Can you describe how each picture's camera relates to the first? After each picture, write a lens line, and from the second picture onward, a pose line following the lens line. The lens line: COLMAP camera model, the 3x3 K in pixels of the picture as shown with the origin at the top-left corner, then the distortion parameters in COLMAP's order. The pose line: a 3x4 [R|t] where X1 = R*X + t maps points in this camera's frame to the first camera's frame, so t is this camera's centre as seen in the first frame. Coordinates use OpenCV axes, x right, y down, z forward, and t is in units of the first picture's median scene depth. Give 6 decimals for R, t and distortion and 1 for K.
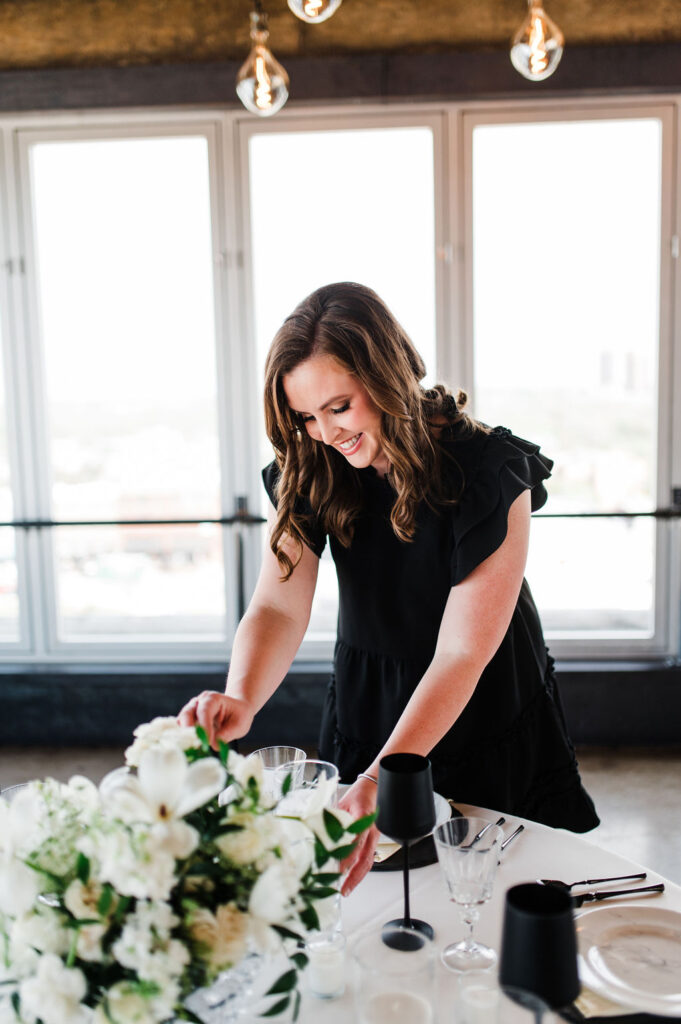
lens RADIAL K [[983.5, 0, 346.1], [0, 983.5, 516.0], [0, 0, 1]] dist [-0.003538, 0.000000]
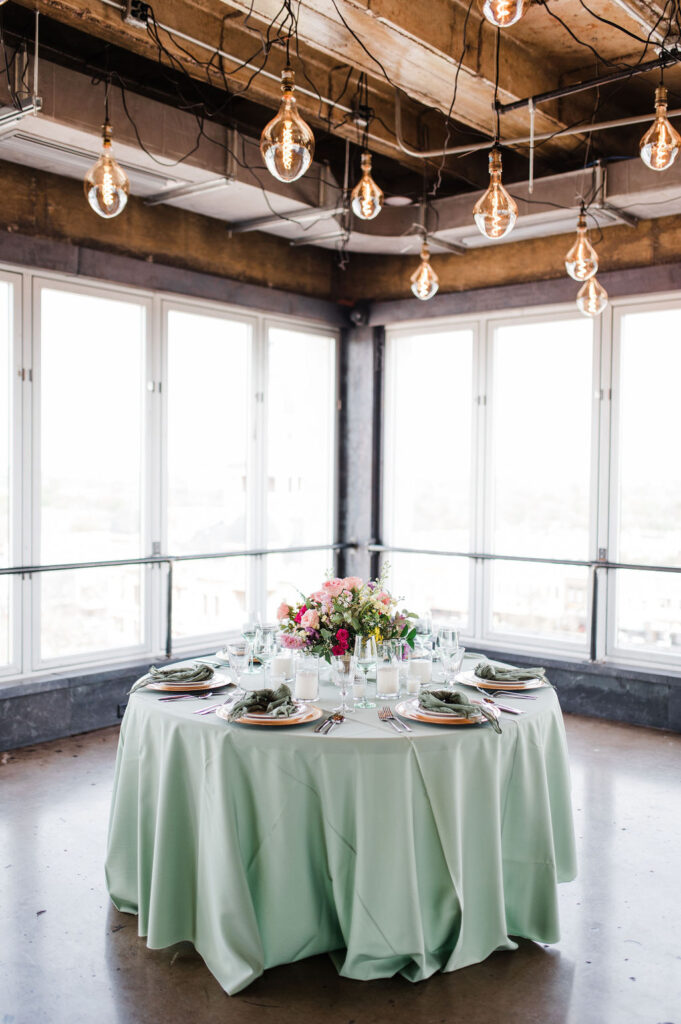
lens RADIAL K [[983.5, 0, 334.9], [0, 983.5, 508.1], [0, 0, 1]] dist [-0.003538, 0.000000]
pose [[0.795214, 0.051220, -0.604162, 0.500239], [-0.104489, 0.993095, -0.053338, 0.043134], [0.597258, 0.105543, 0.795075, -0.468376]]
